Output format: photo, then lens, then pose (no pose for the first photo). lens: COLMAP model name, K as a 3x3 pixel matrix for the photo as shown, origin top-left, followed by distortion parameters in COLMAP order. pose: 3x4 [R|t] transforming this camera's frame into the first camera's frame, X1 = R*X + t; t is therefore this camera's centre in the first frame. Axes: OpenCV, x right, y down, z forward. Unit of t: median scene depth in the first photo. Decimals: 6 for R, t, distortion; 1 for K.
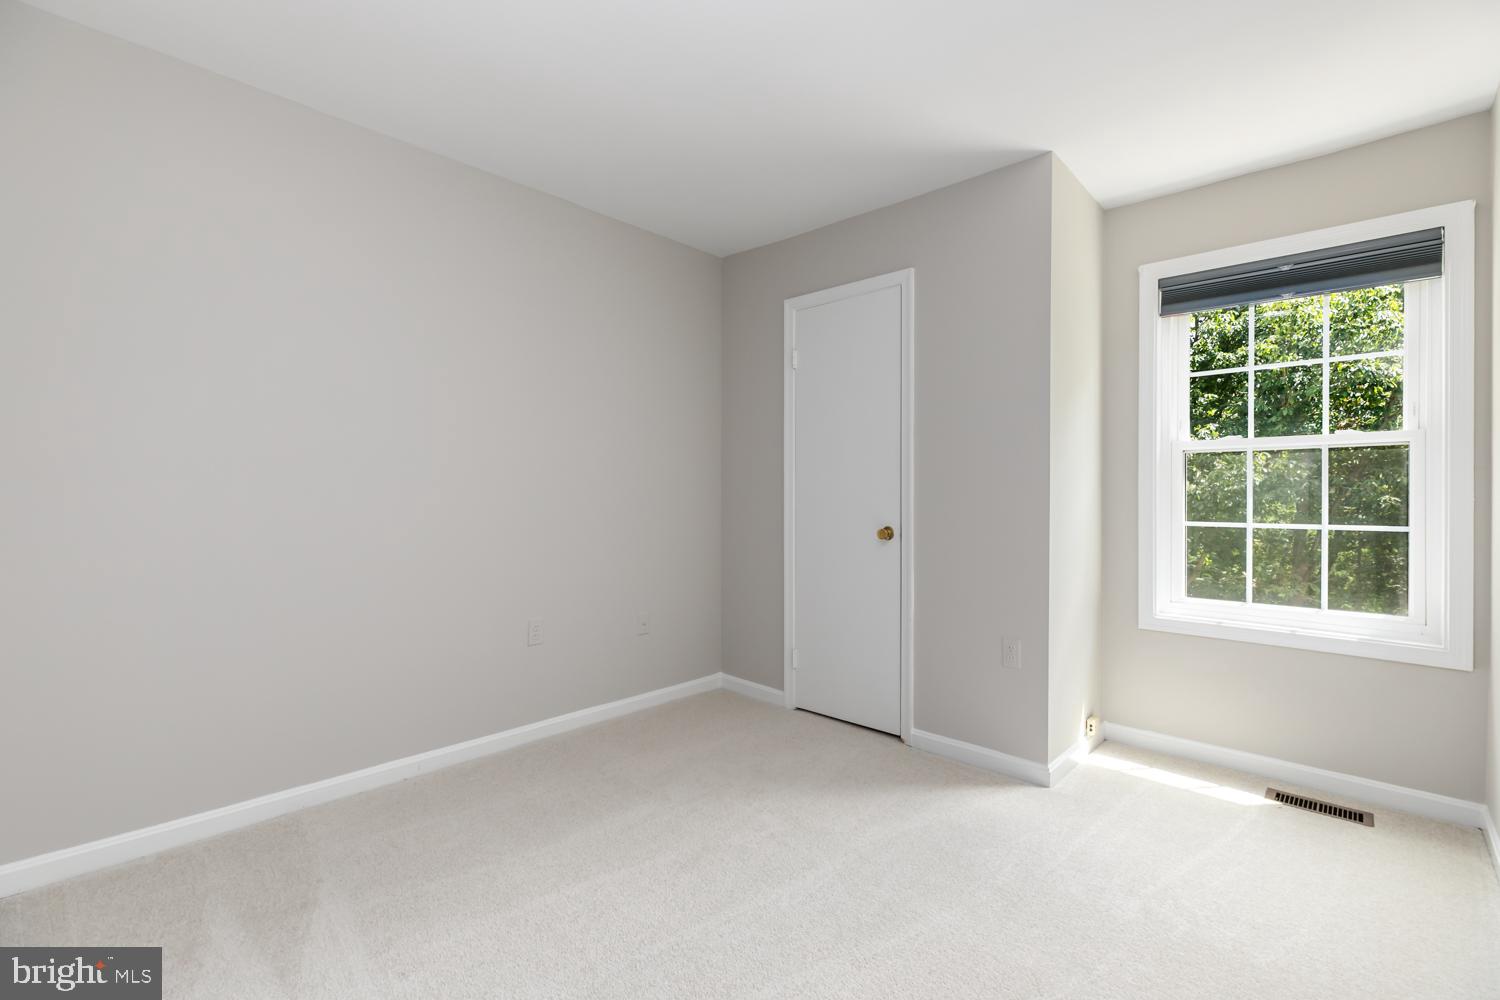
lens RADIAL K [[698.5, 0, 749.3], [0, 698.5, 489.1], [0, 0, 1]] dist [-0.001207, -0.000384]
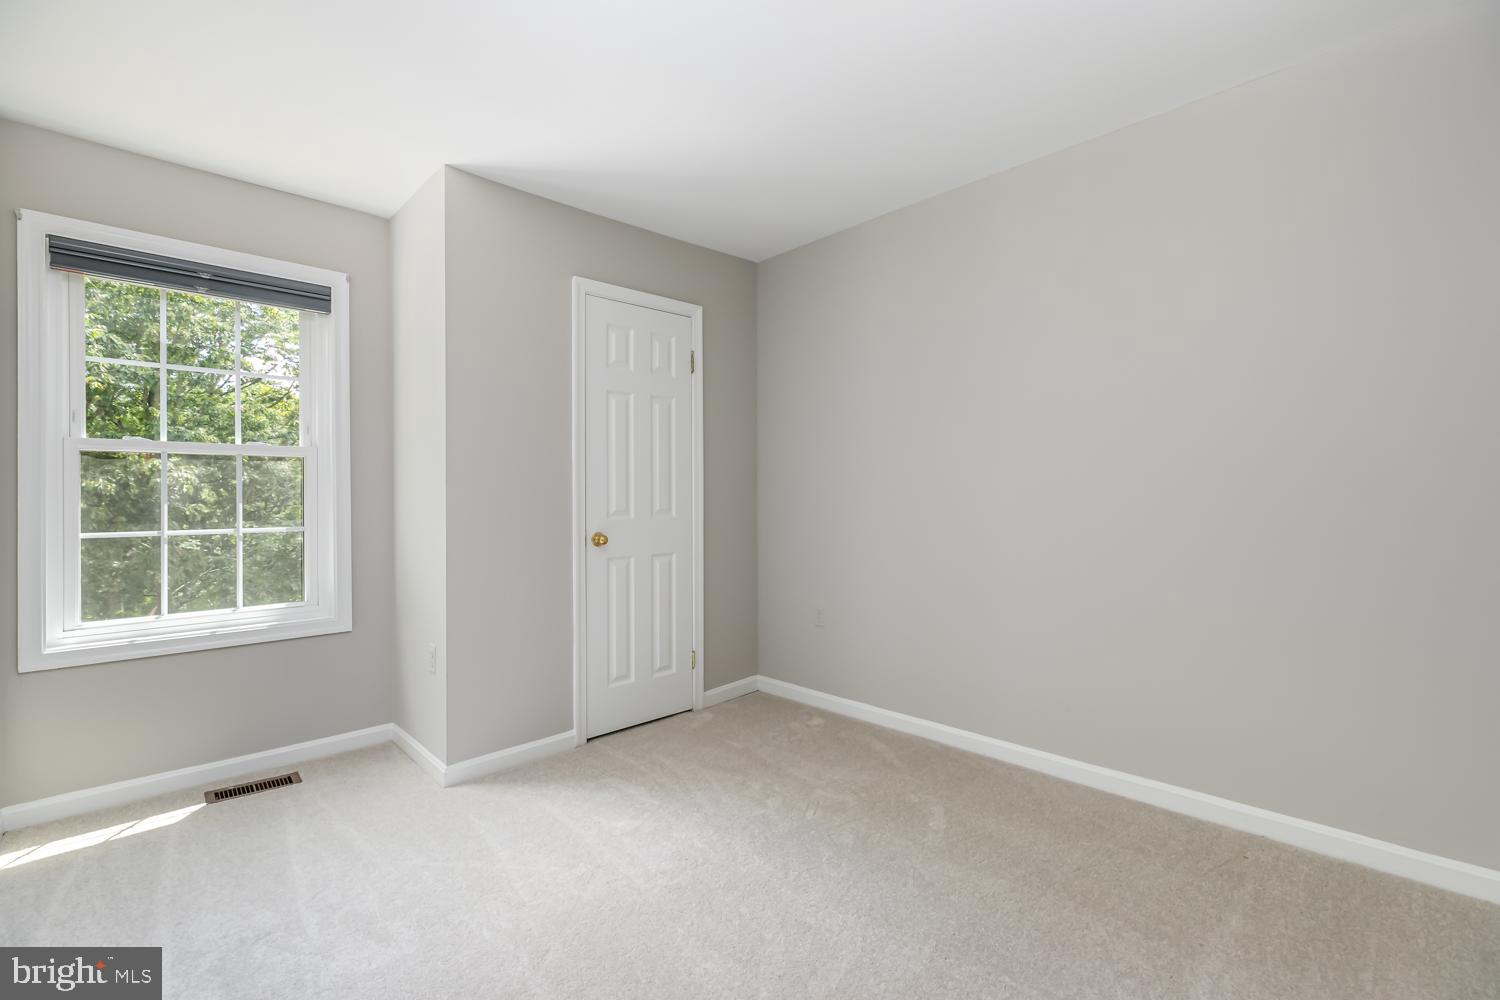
lens RADIAL K [[676.6, 0, 748.8], [0, 676.6, 504.8], [0, 0, 1]] dist [-0.002745, -0.000227]
pose [[0.020528, -0.009840, 0.999741, -0.201378], [-0.004540, 0.999940, 0.009935, 0.000688], [-0.999779, -0.004743, 0.020482, 0.197503]]
